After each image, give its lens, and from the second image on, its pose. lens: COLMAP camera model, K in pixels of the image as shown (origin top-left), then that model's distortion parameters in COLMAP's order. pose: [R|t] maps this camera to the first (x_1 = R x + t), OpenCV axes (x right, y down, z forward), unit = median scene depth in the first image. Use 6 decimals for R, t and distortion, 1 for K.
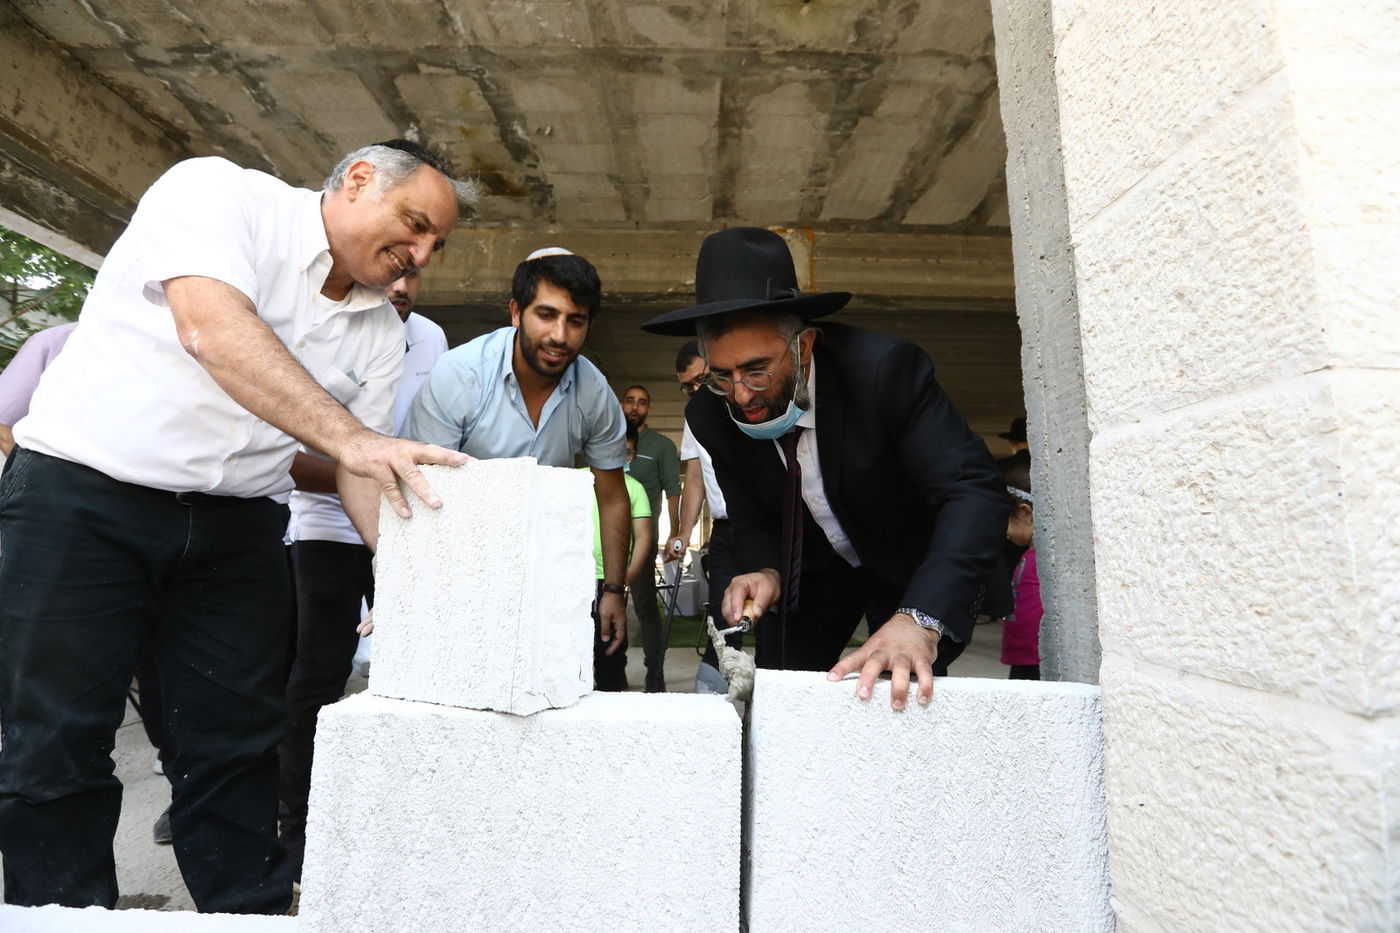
lens RADIAL K [[650.2, 0, 700.0], [0, 650.2, 466.5], [0, 0, 1]] dist [-0.037419, 0.008358]
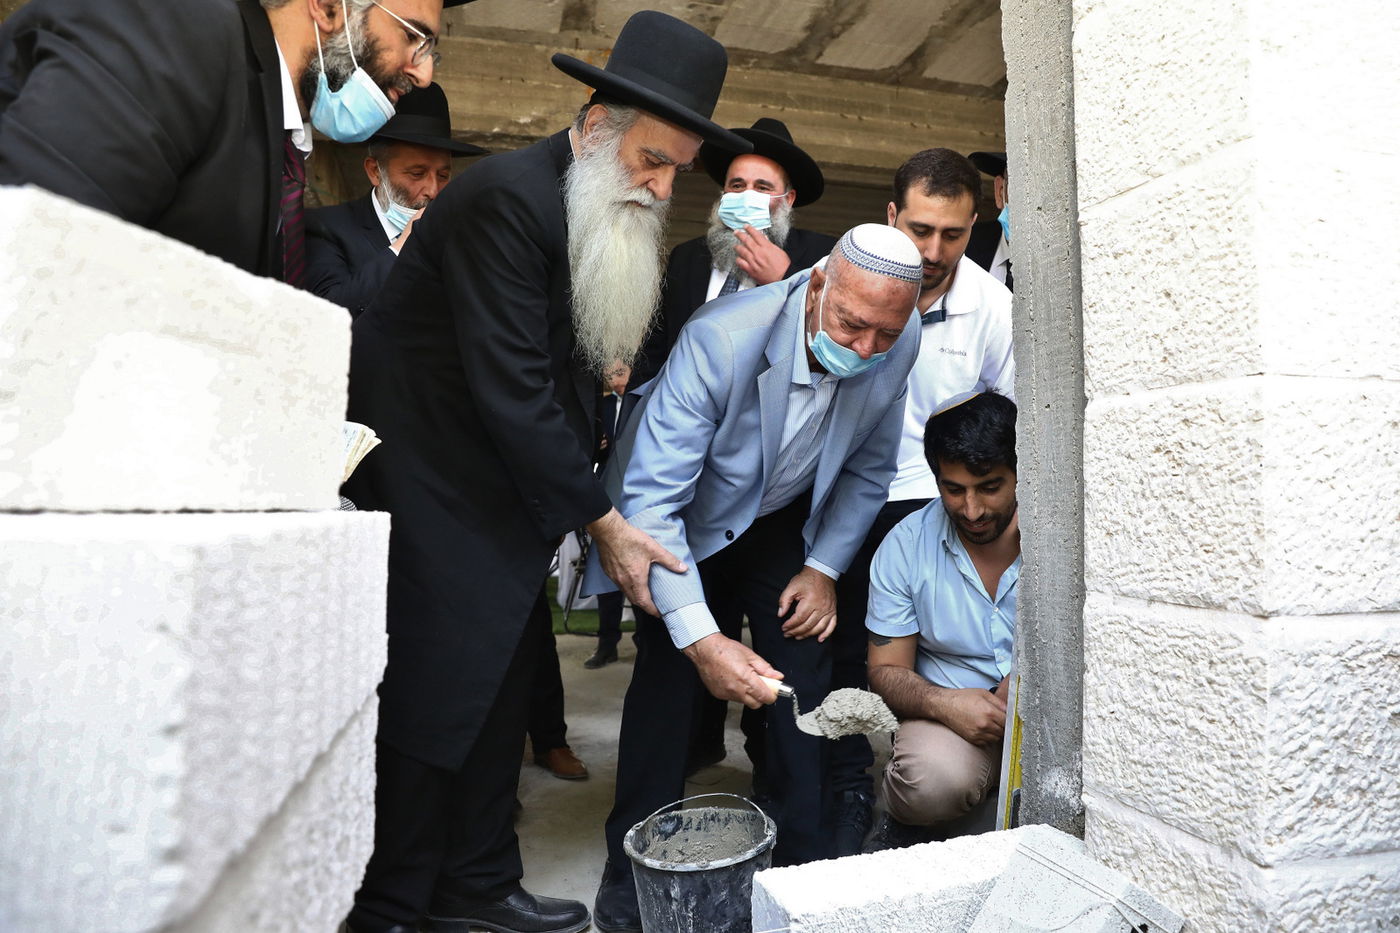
lens RADIAL K [[992.9, 0, 705.1], [0, 992.9, 471.0], [0, 0, 1]] dist [-0.119553, 0.095926]
pose [[0.969825, 0.002490, 0.243789, -0.577060], [-0.025823, 0.995372, 0.092561, -0.088390], [-0.242430, -0.096063, 0.965401, -0.627667]]
